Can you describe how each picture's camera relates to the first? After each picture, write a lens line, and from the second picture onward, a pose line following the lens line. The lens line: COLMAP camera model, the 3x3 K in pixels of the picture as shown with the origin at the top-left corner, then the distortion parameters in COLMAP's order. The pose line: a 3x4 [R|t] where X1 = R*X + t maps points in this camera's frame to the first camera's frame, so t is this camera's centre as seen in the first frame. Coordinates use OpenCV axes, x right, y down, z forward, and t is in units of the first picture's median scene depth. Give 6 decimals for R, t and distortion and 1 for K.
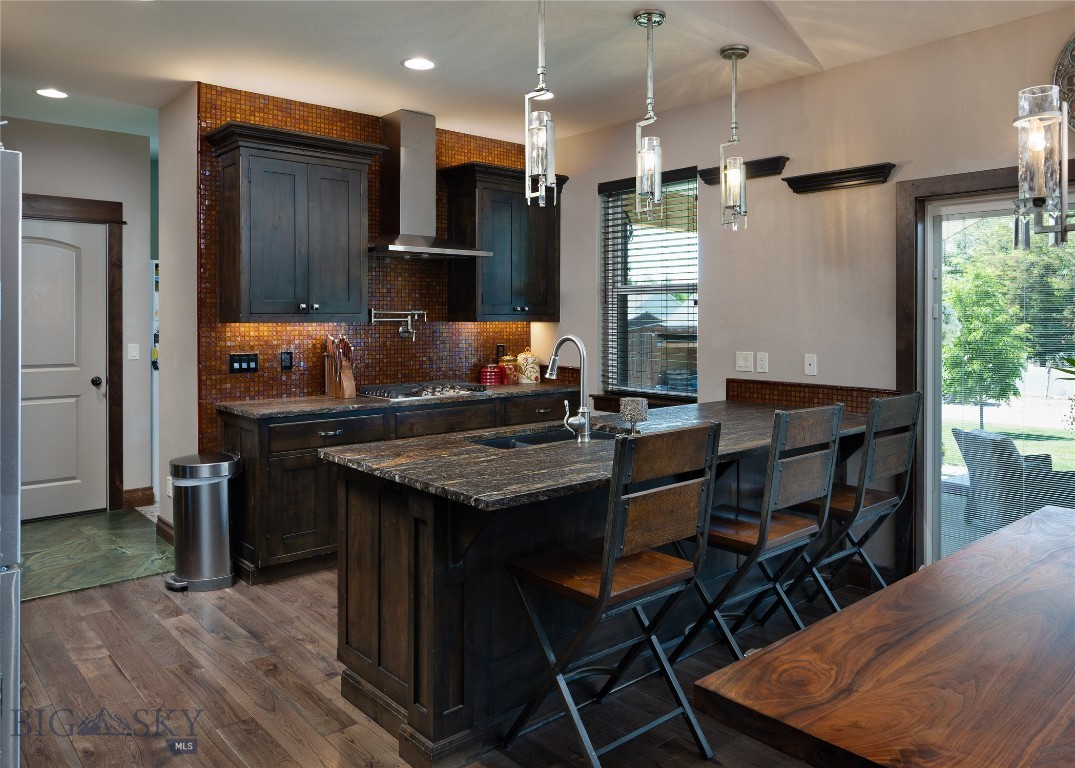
lens RADIAL K [[775.1, 0, 538.6], [0, 775.1, 321.3], [0, 0, 1]] dist [0.005483, 0.000551]
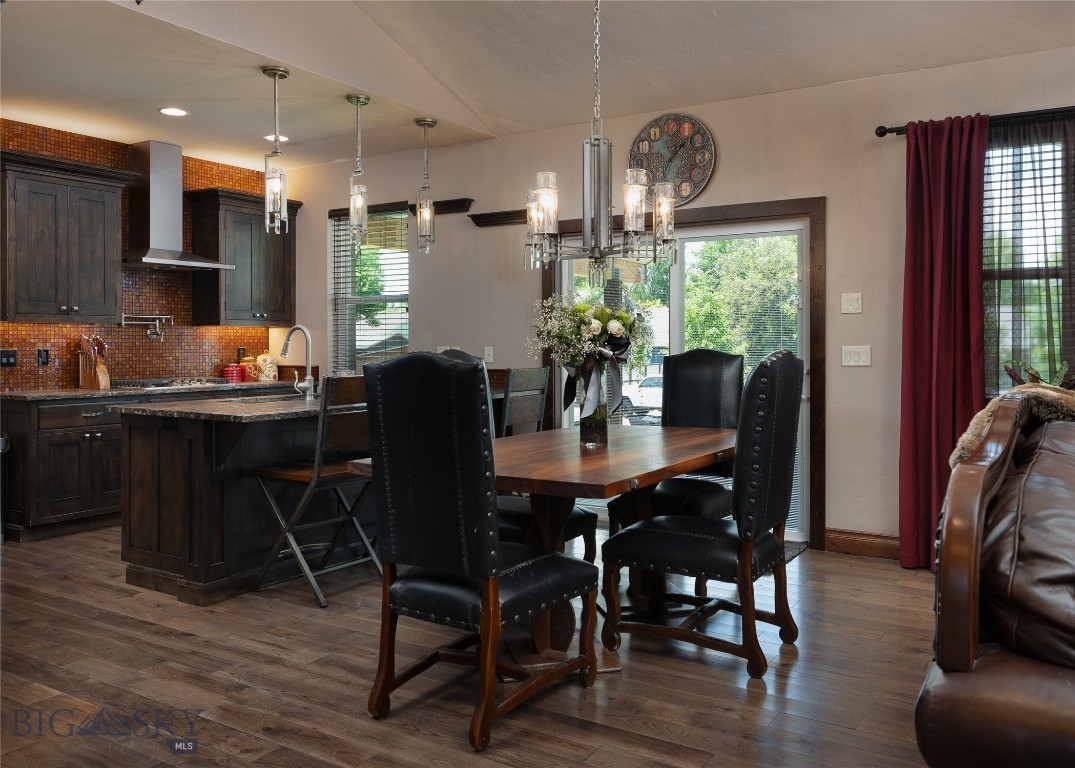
lens RADIAL K [[841.1, 0, 539.8], [0, 841.1, 338.4], [0, 0, 1]] dist [0.004388, -0.004377]
pose [[0.954914, -0.002968, 0.296868, 0.003096], [0.005733, 0.999948, -0.008444, 0.037136], [-0.296827, 0.009765, 0.954881, -0.381734]]
